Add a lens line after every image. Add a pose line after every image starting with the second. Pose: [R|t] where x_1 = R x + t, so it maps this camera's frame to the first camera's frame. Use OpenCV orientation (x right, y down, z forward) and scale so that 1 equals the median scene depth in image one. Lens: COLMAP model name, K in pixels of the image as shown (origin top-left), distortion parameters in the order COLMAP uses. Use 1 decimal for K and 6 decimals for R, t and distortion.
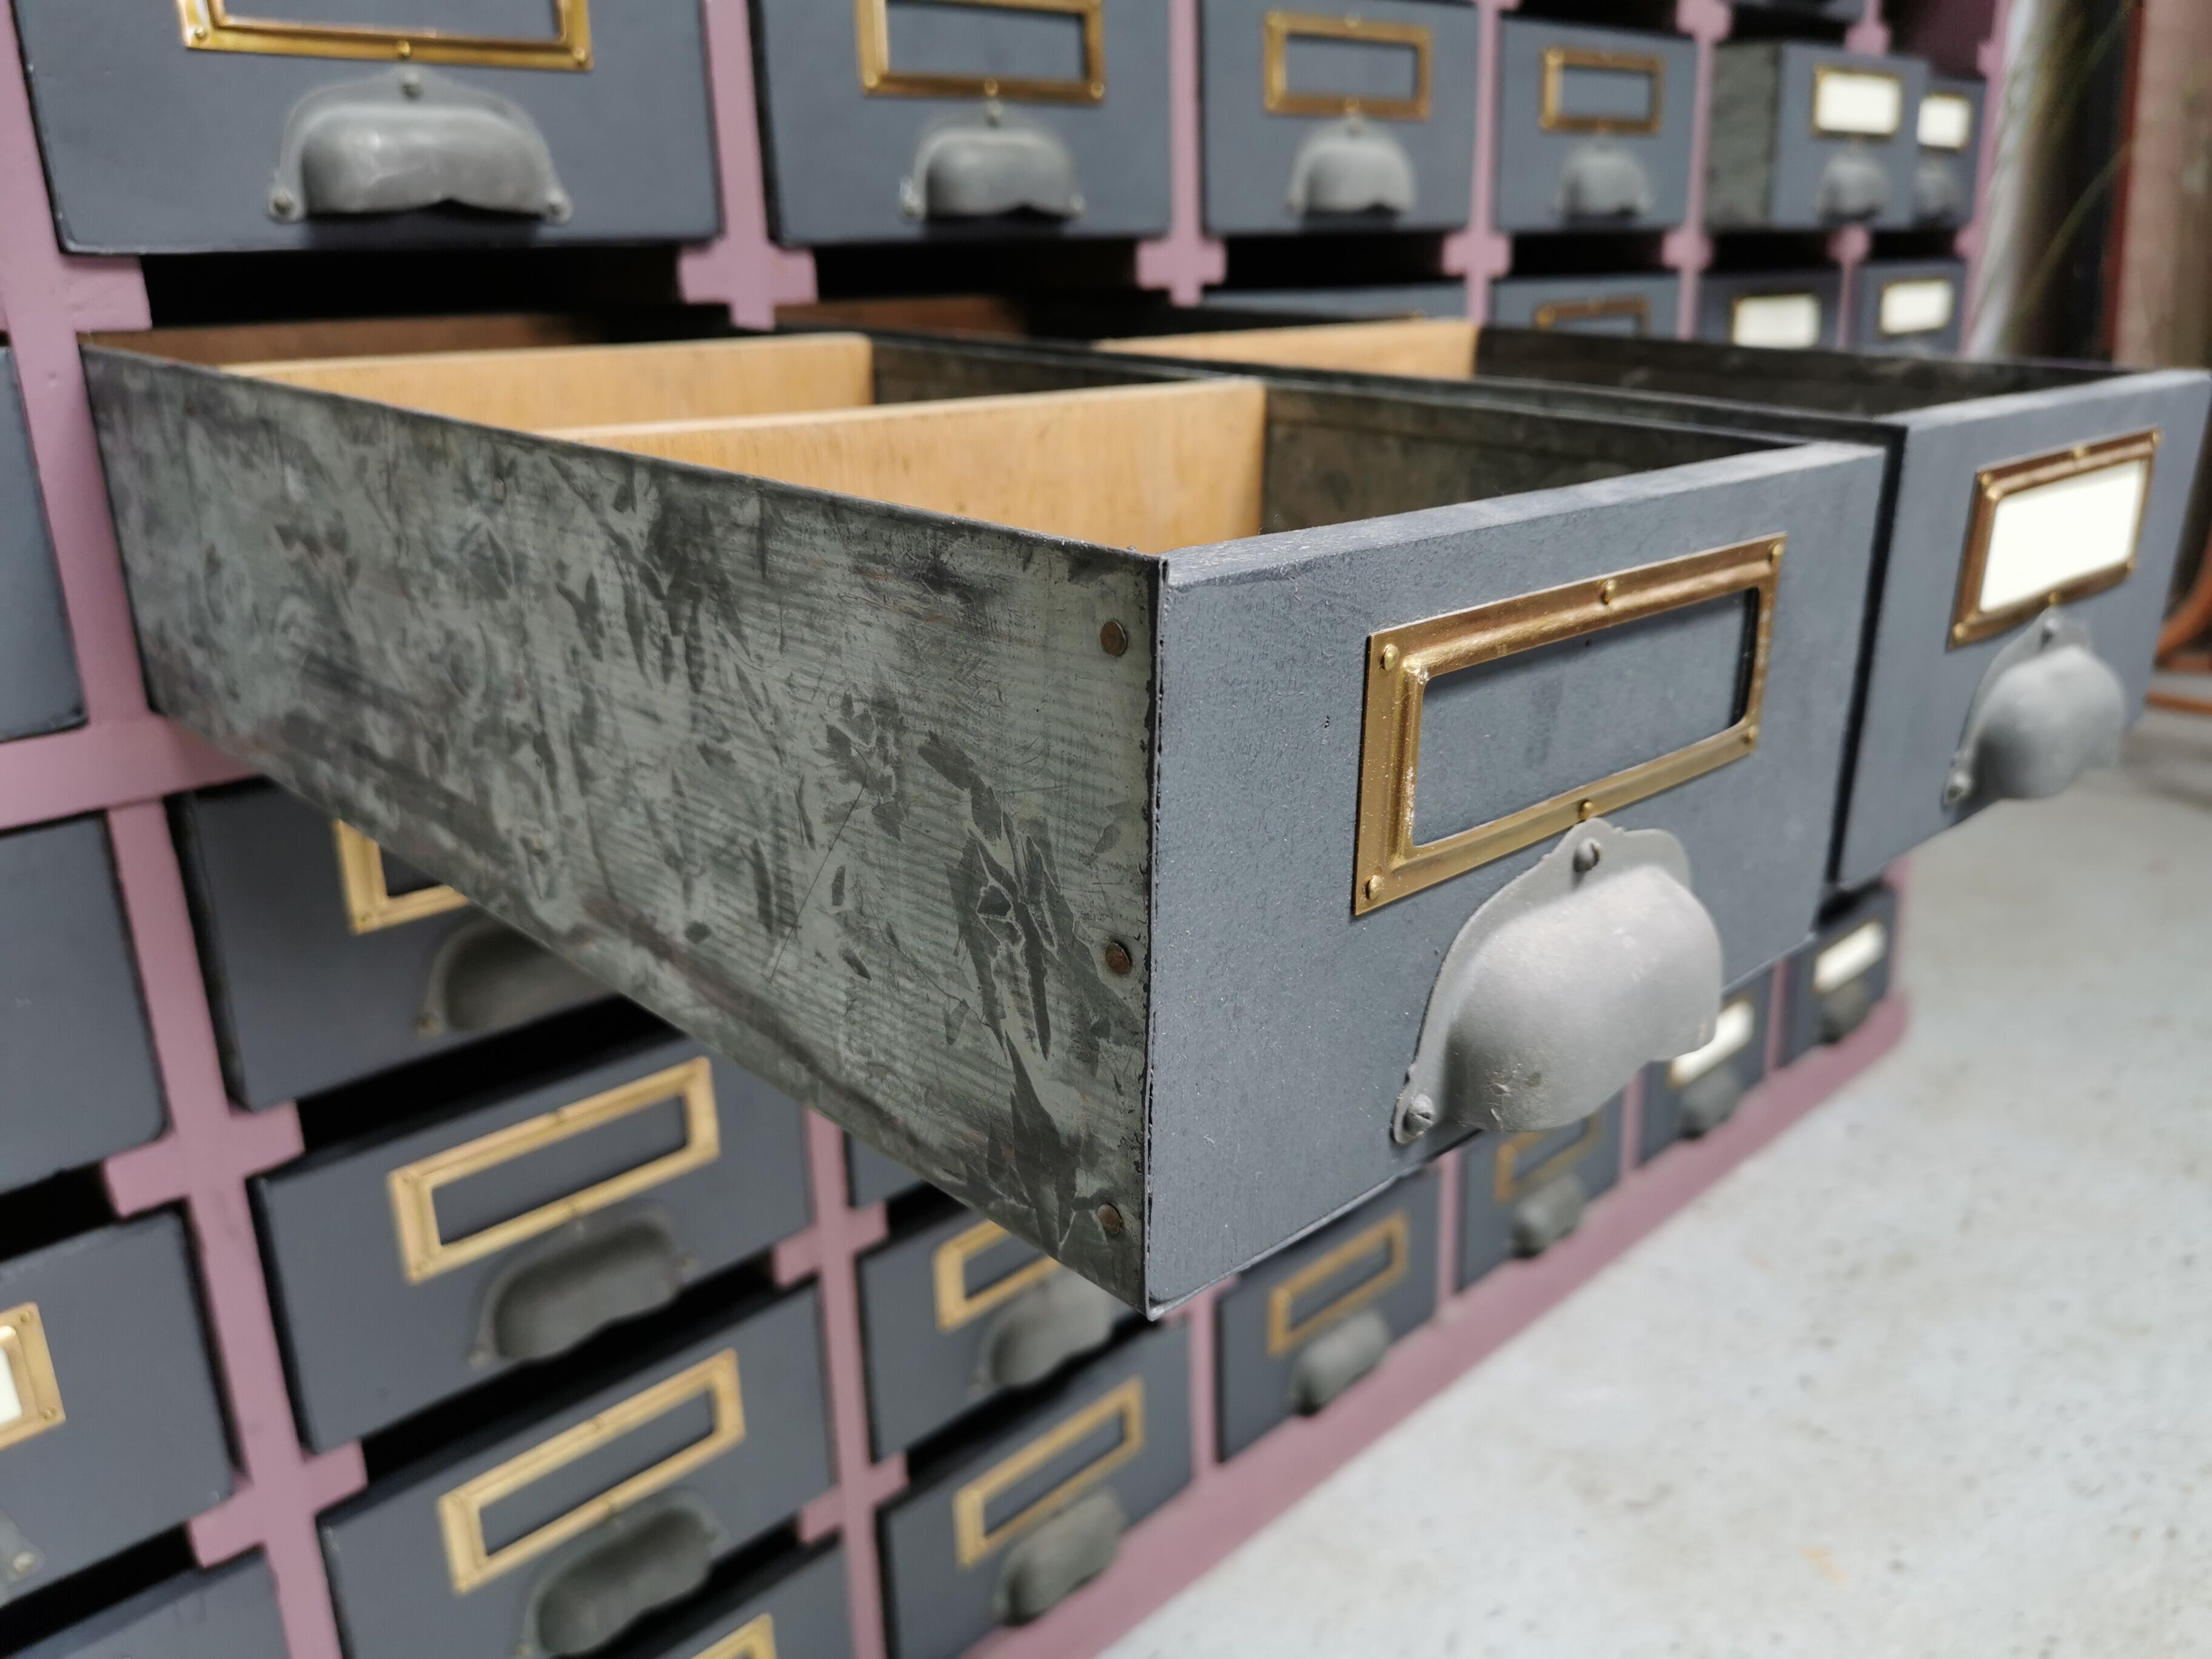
lens RADIAL K [[1754.6, 0, 1106.0], [0, 1754.6, 829.5], [0, 0, 1]] dist [0.037210, -0.081705]
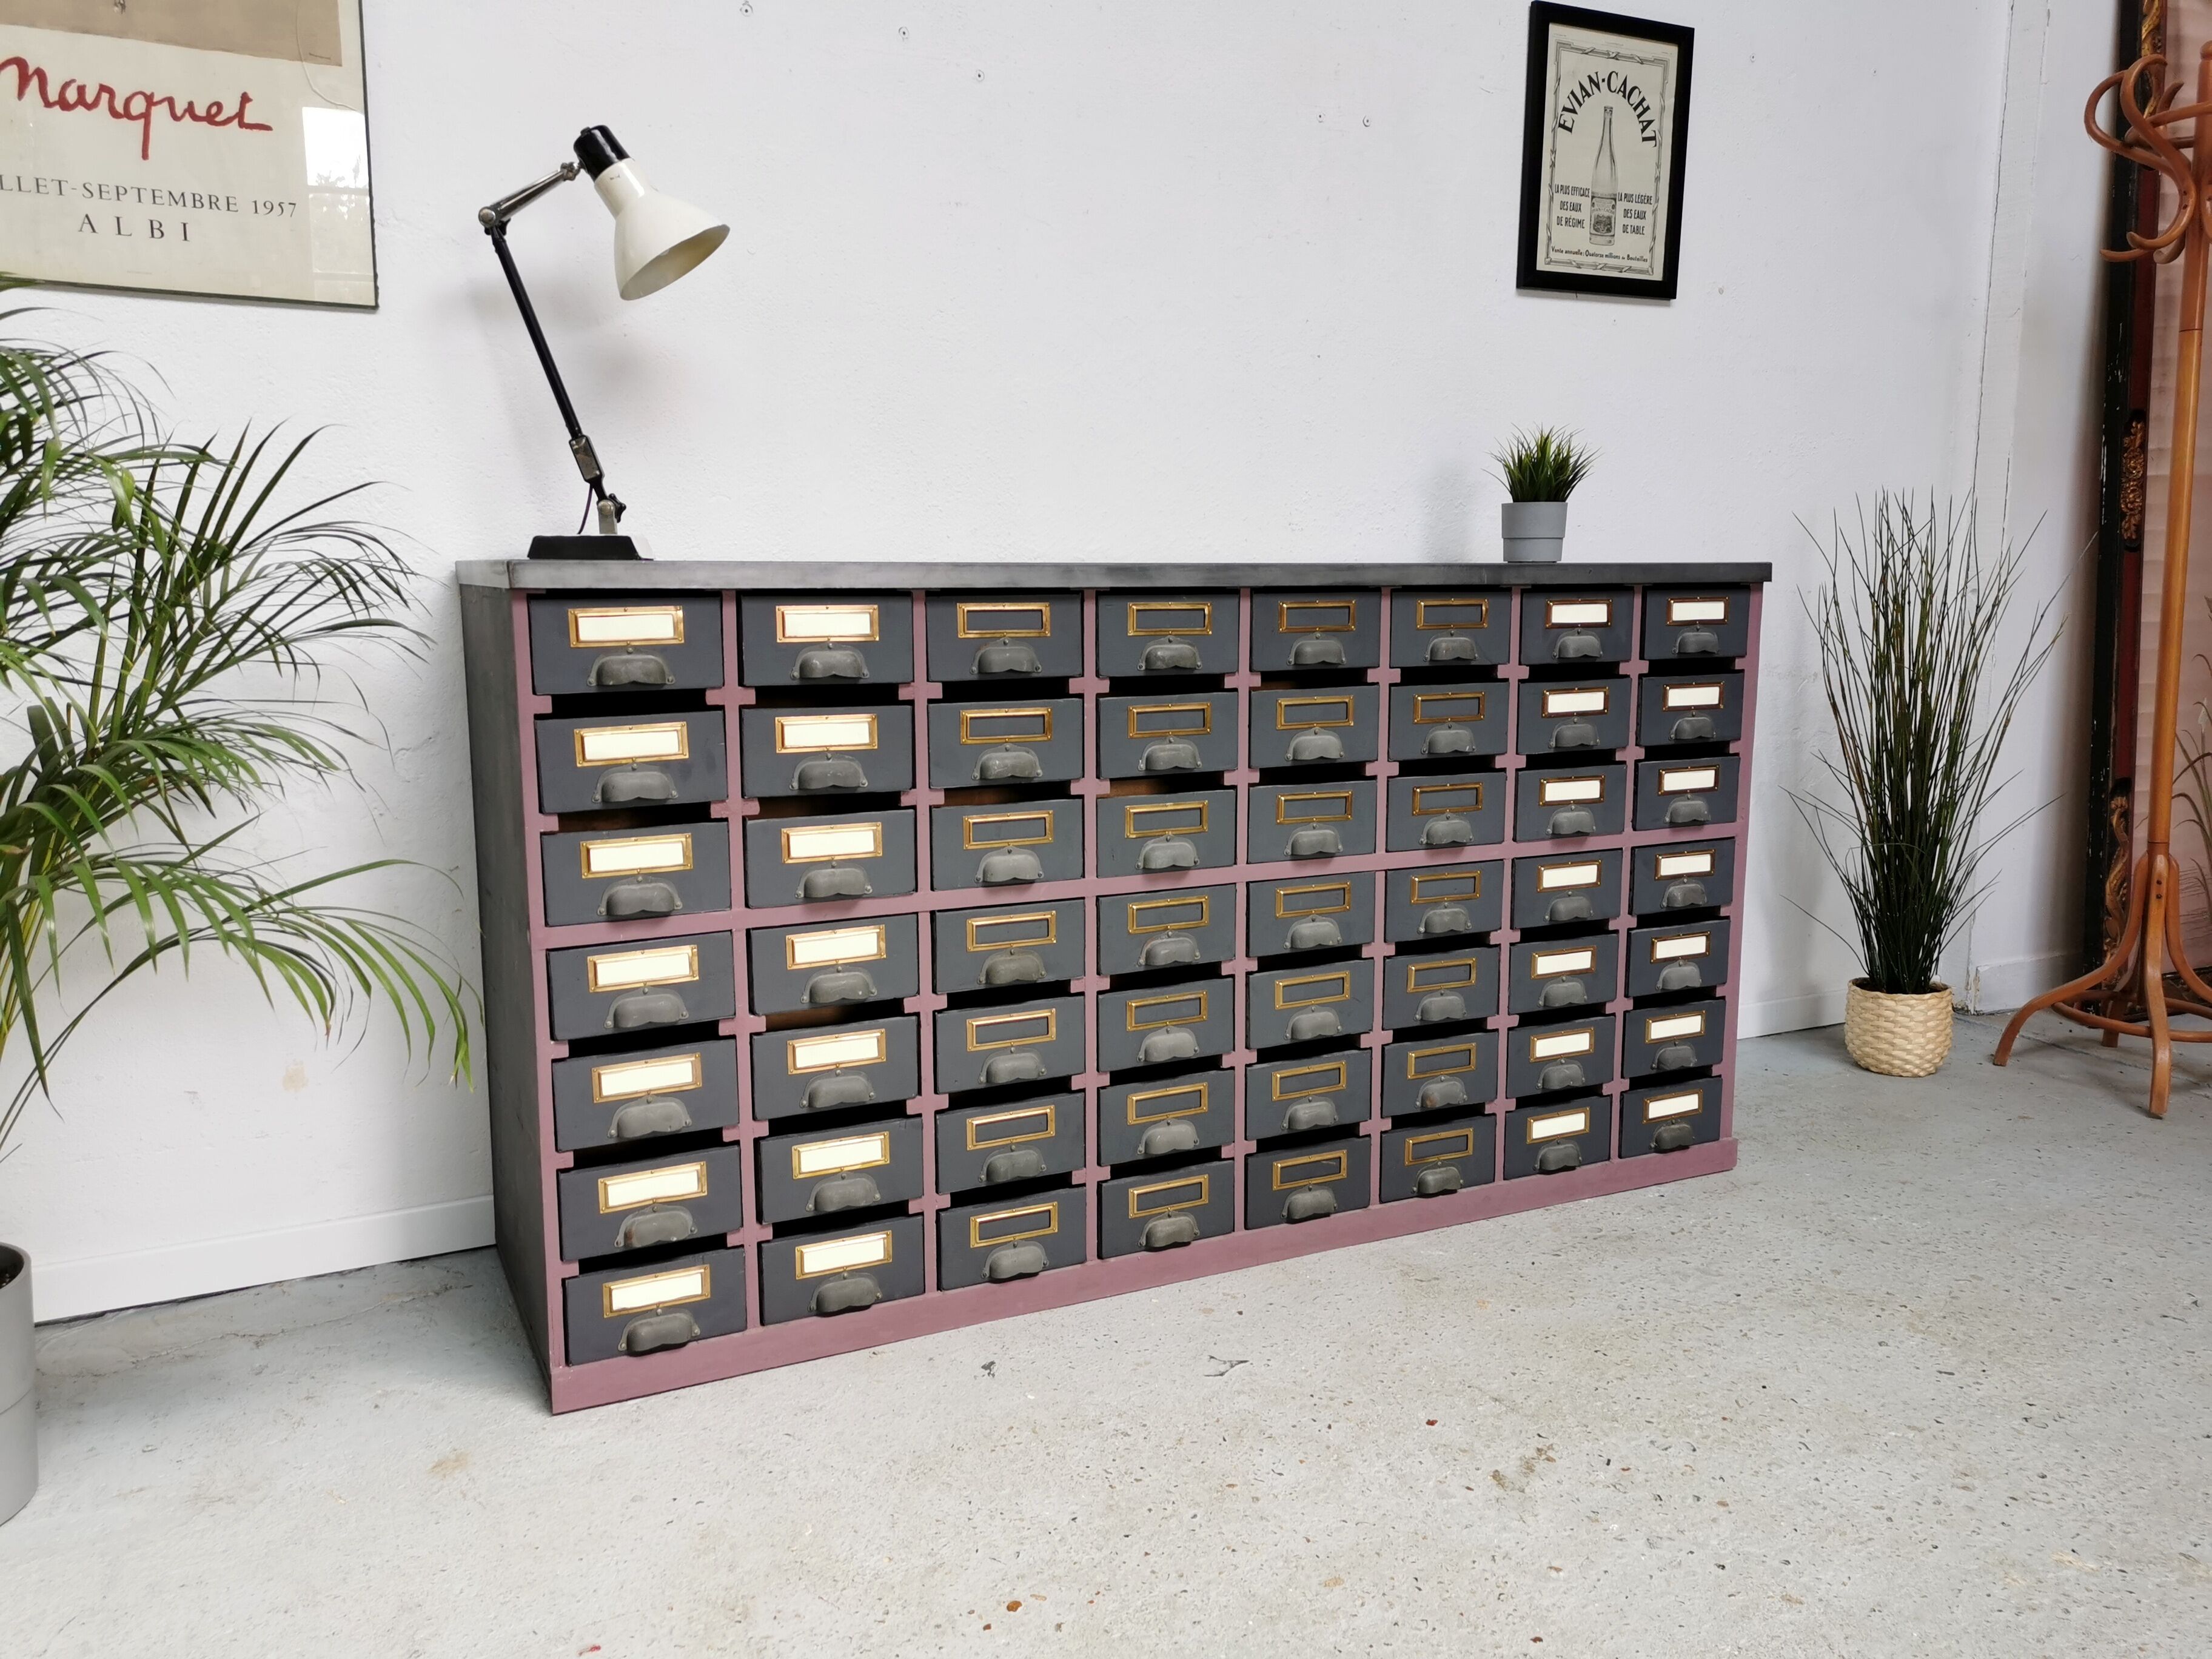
lens RADIAL K [[1718.4, 0, 1106.0], [0, 1718.4, 829.5], [0, 0, 1]] dist [0.041455, -0.024816]
pose [[0.949080, 0.072361, -0.306613, 0.934158], [-0.119825, 0.983030, -0.138904, 0.262544], [0.291358, 0.168571, 0.941644, -2.344427]]
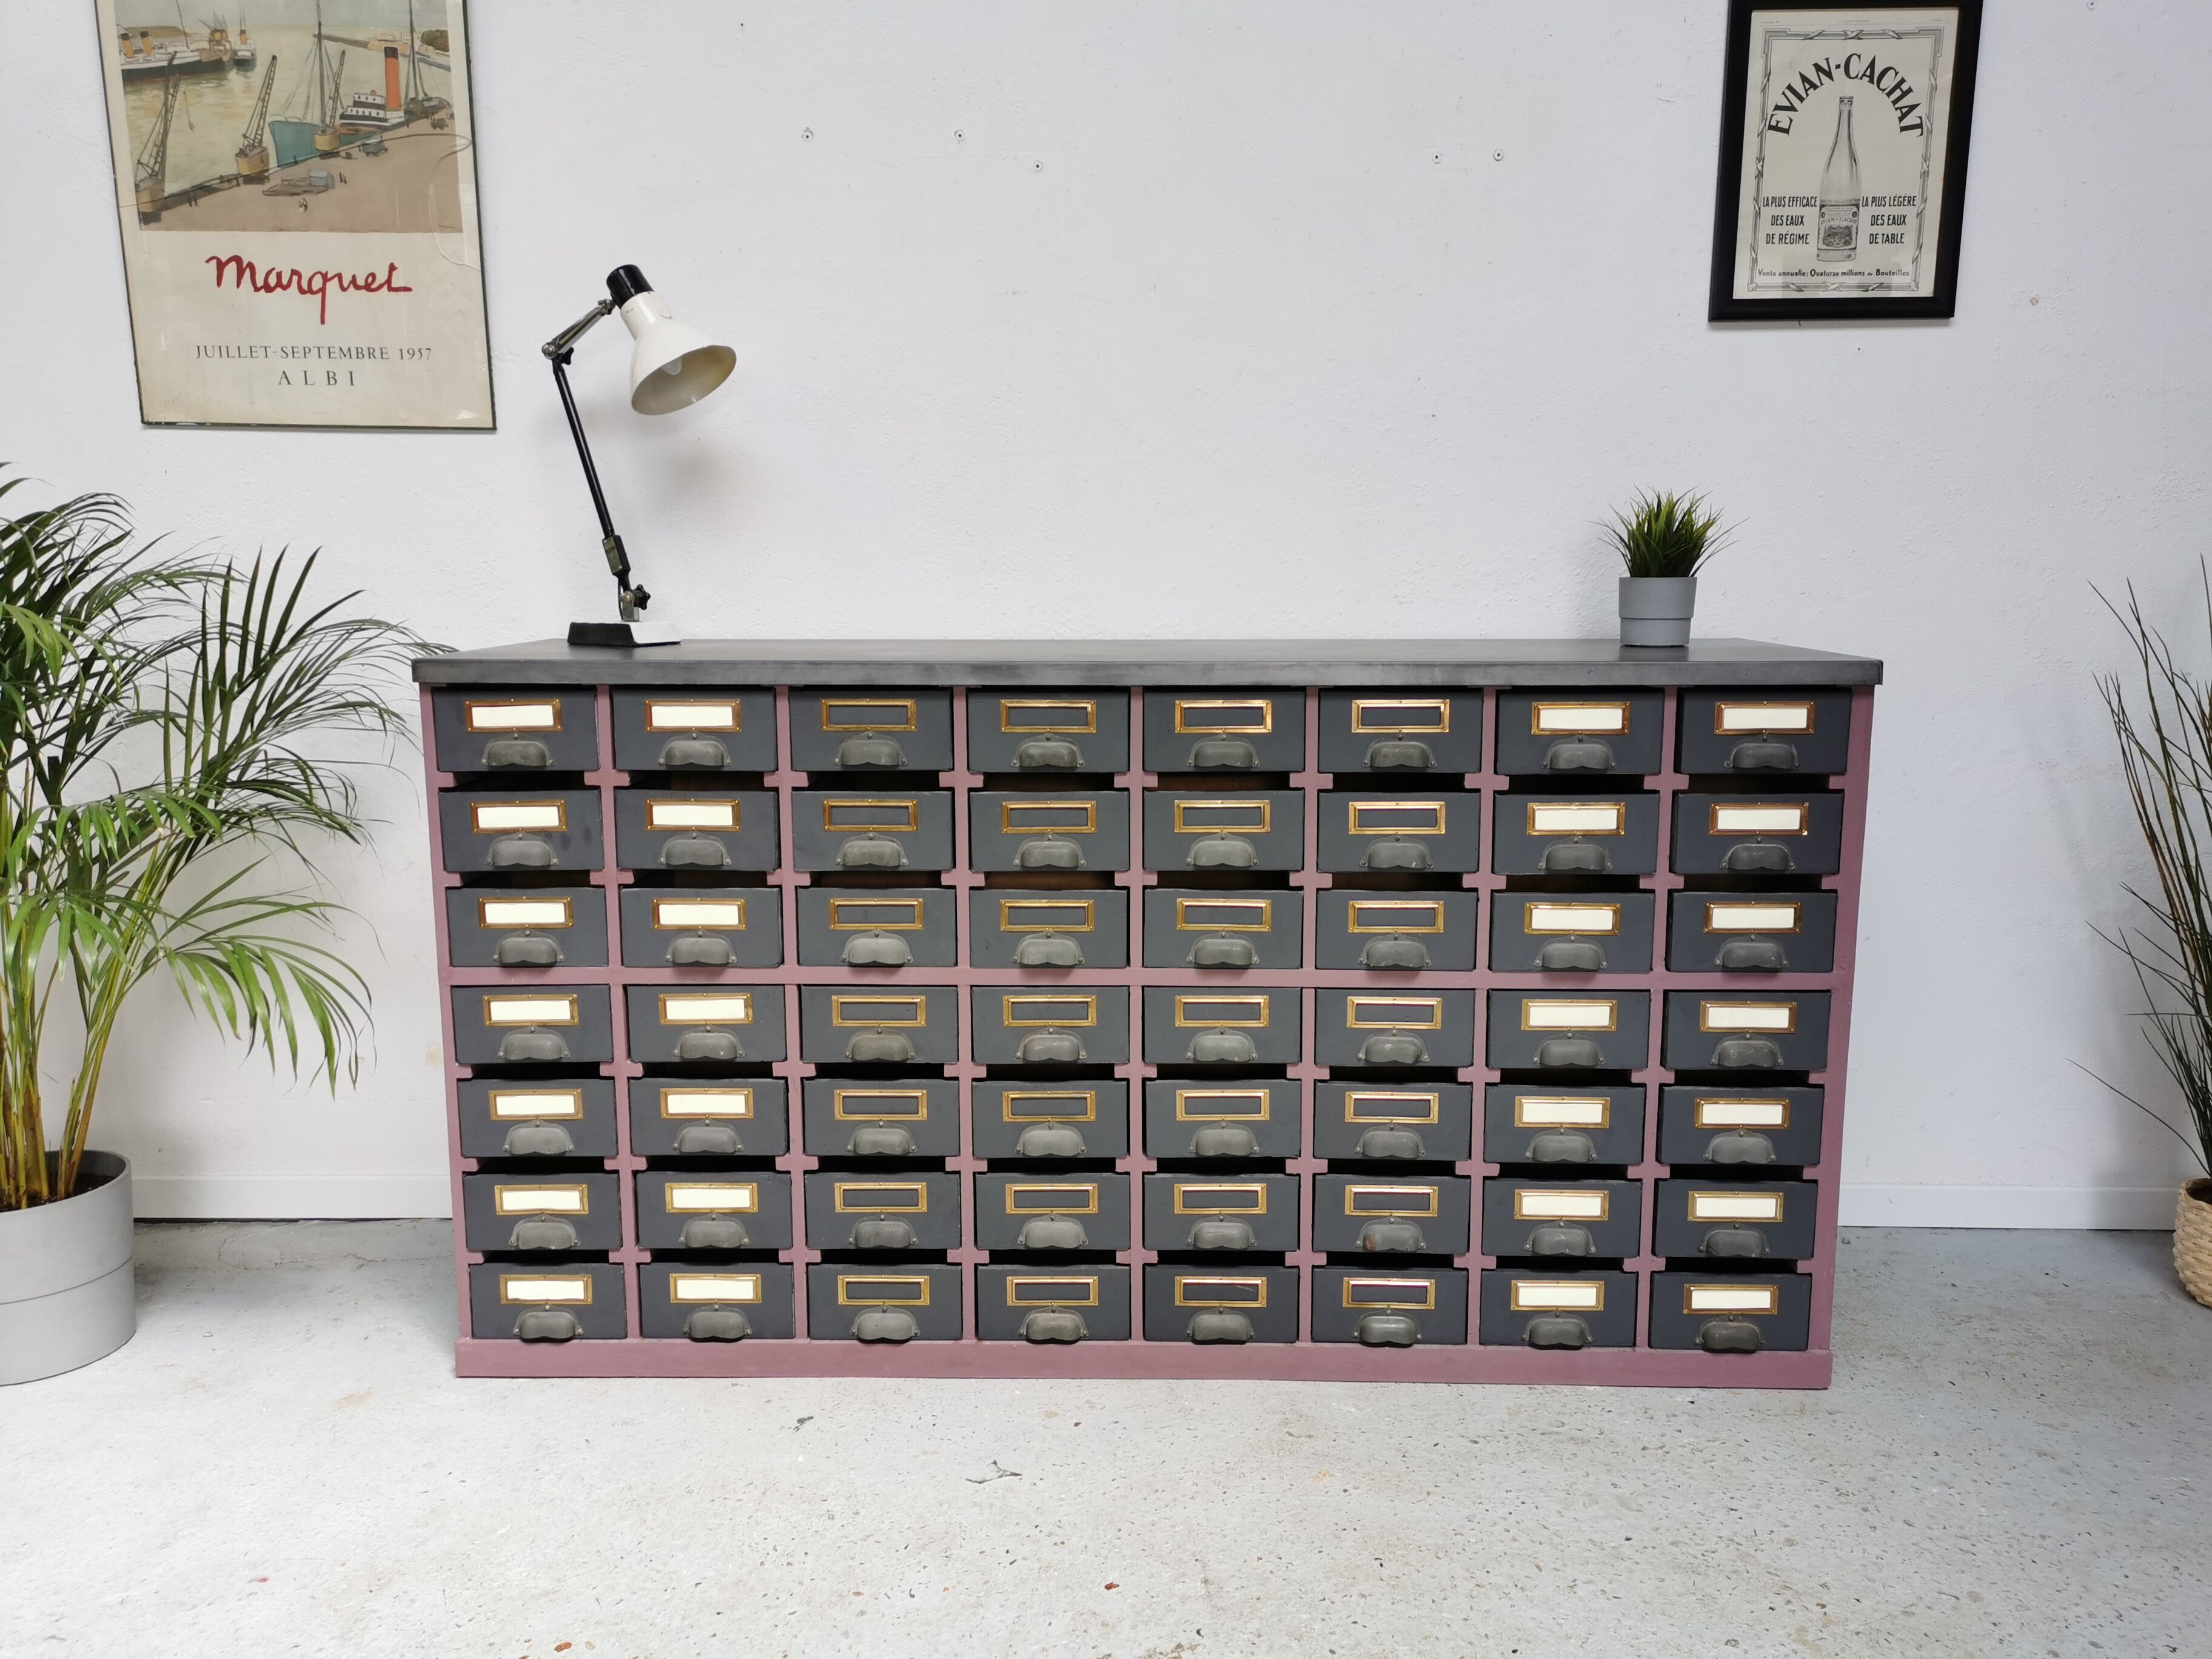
lens RADIAL K [[1706.7, 0, 1105.6], [0, 1706.7, 835.1], [0, 0, 1]] dist [0.061398, -0.070637]
pose [[0.697574, 0.140434, -0.702616, 2.548352], [-0.237417, 0.970511, -0.041734, -0.330549], [0.676035, 0.195925, 0.710345, -1.380254]]
